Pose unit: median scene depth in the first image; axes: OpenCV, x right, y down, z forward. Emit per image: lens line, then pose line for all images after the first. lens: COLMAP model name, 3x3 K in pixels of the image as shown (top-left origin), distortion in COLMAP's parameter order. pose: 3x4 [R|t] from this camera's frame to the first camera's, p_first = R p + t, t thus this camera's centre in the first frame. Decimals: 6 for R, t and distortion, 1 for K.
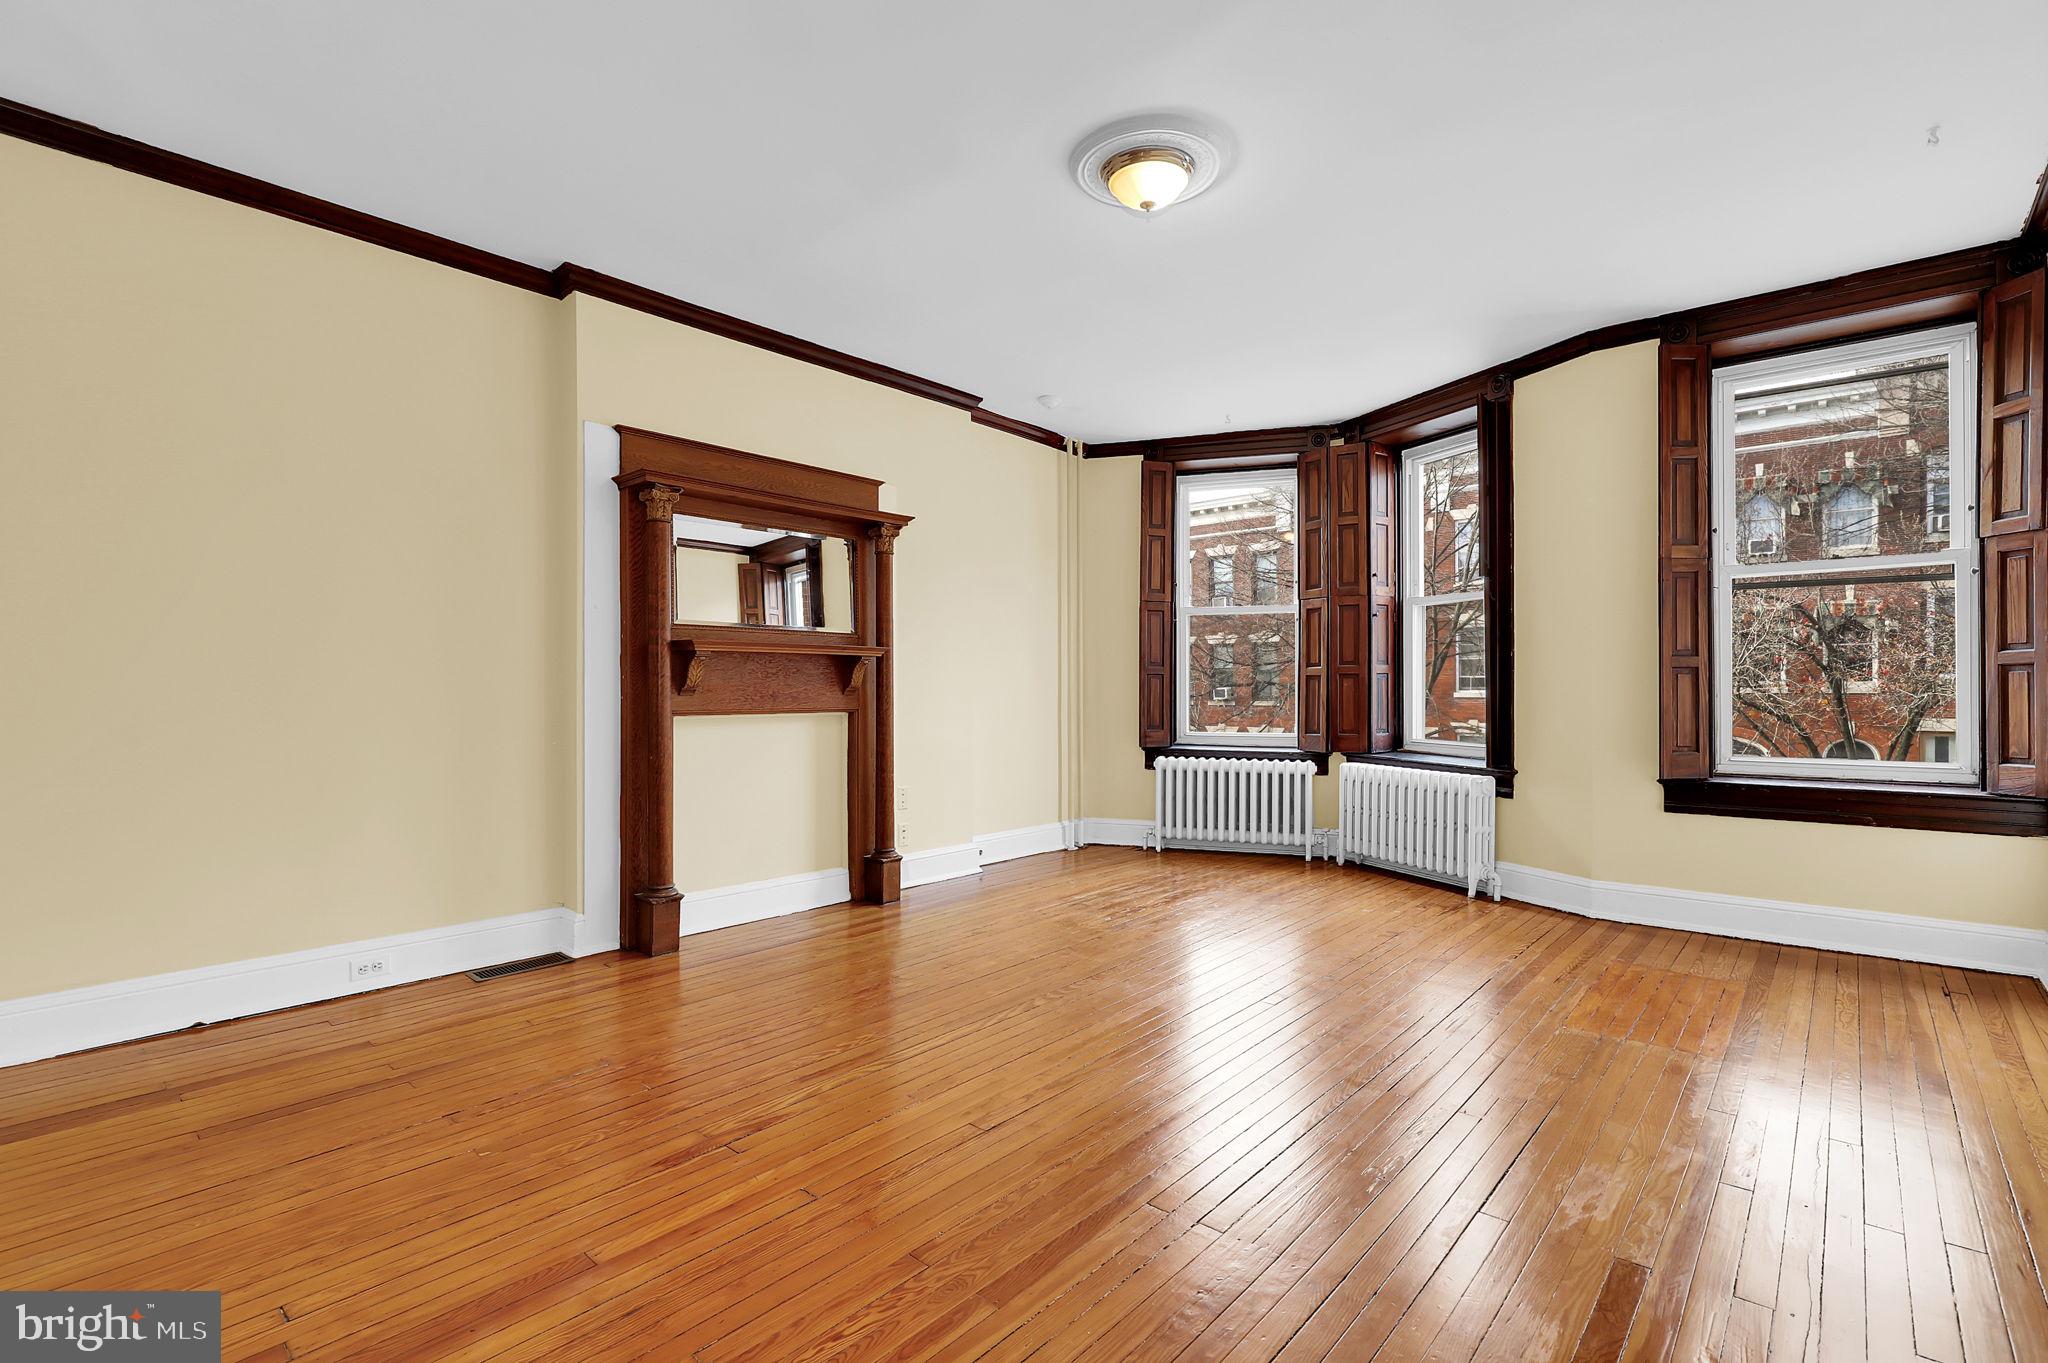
lens RADIAL K [[935.8, 0, 1021.1], [0, 935.8, 697.1], [0, 0, 1]] dist [0.000908, 0.000510]
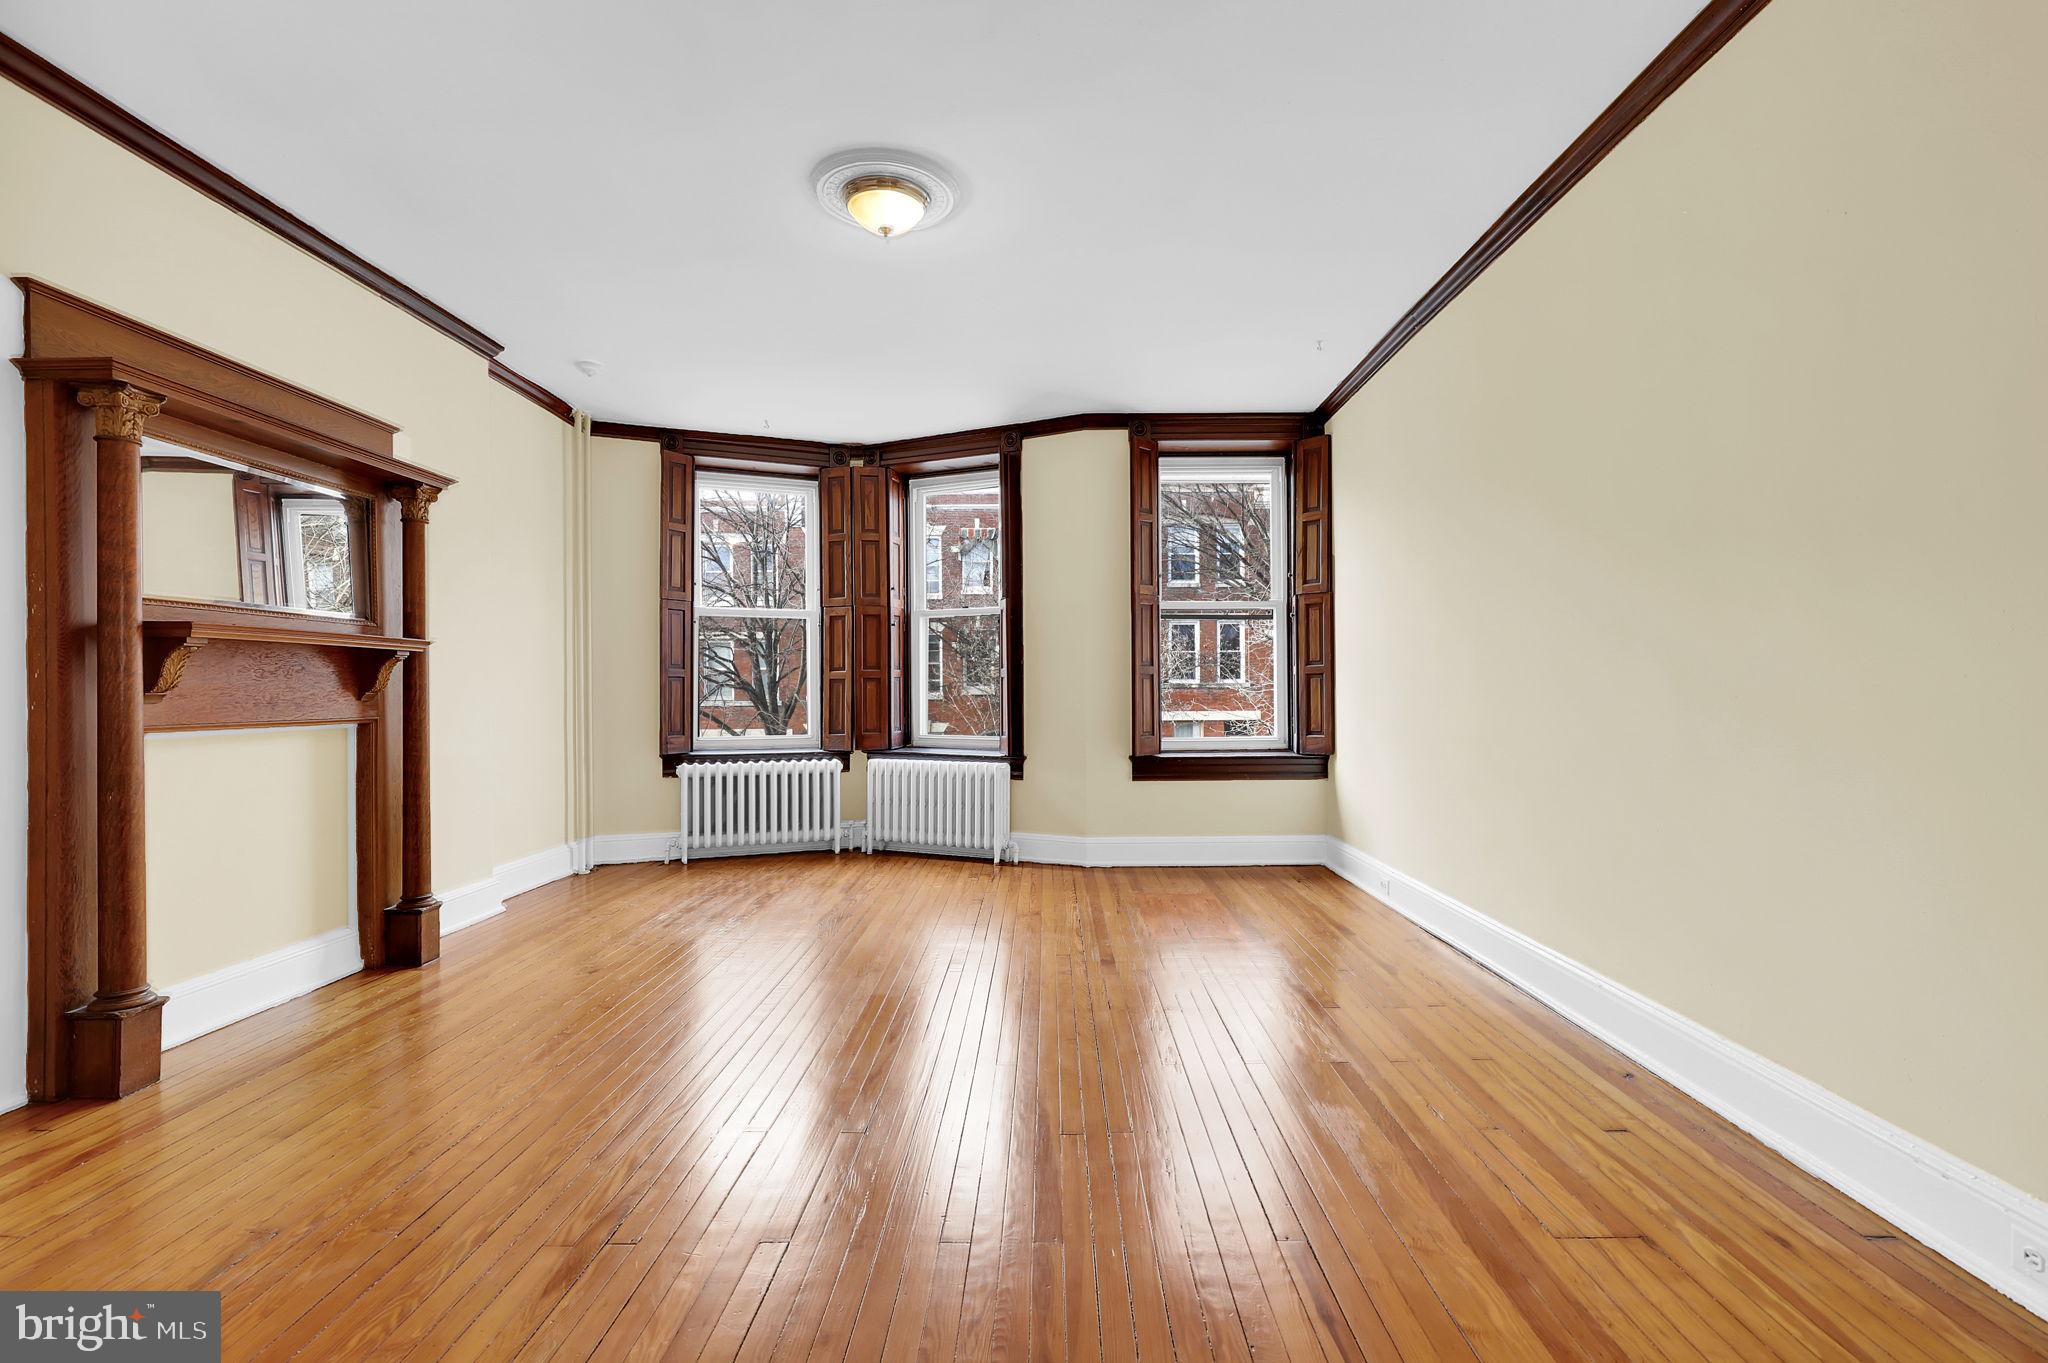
lens RADIAL K [[935.8, 0, 1035.6], [0, 935.8, 696.0], [0, 0, 1]] dist [0.000908, 0.000510]
pose [[0.759151, -0.006691, 0.650880, -0.265443], [0.010159, 0.999947, -0.001570, 0.000752], [-0.650835, 0.007805, 0.759179, 0.058893]]
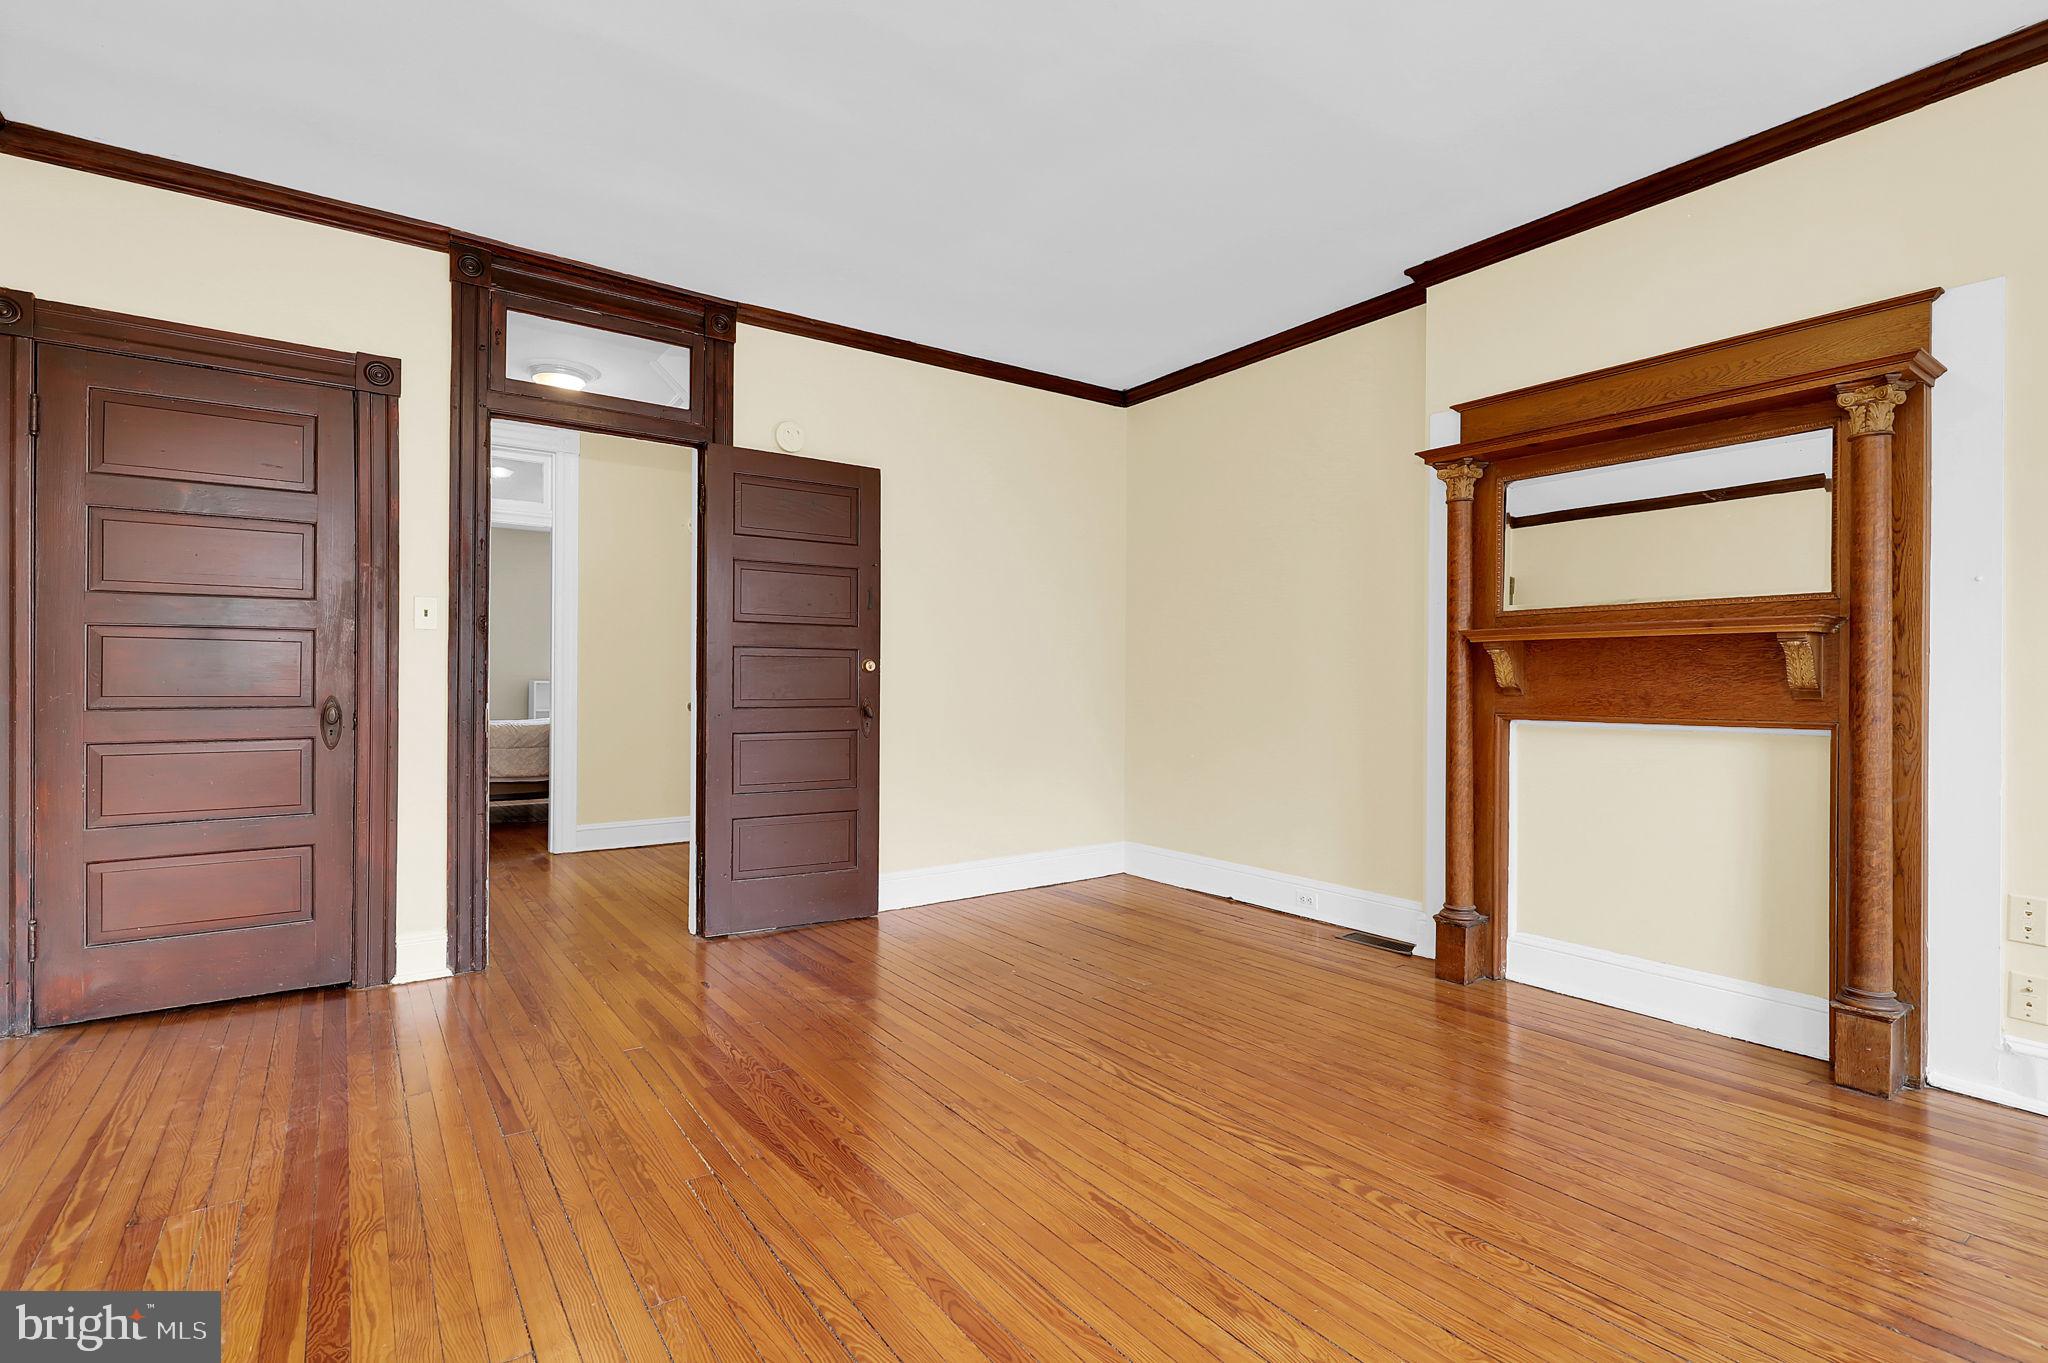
lens RADIAL K [[935.8, 0, 1020.1], [0, 935.8, 686.1], [0, 0, 1]] dist [0.000908, 0.000510]
pose [[-0.221158, -0.001722, -0.975236, 0.469529], [-0.012884, 0.999916, 0.001156, -0.003782], [0.975153, 0.012821, -0.221162, 0.635716]]
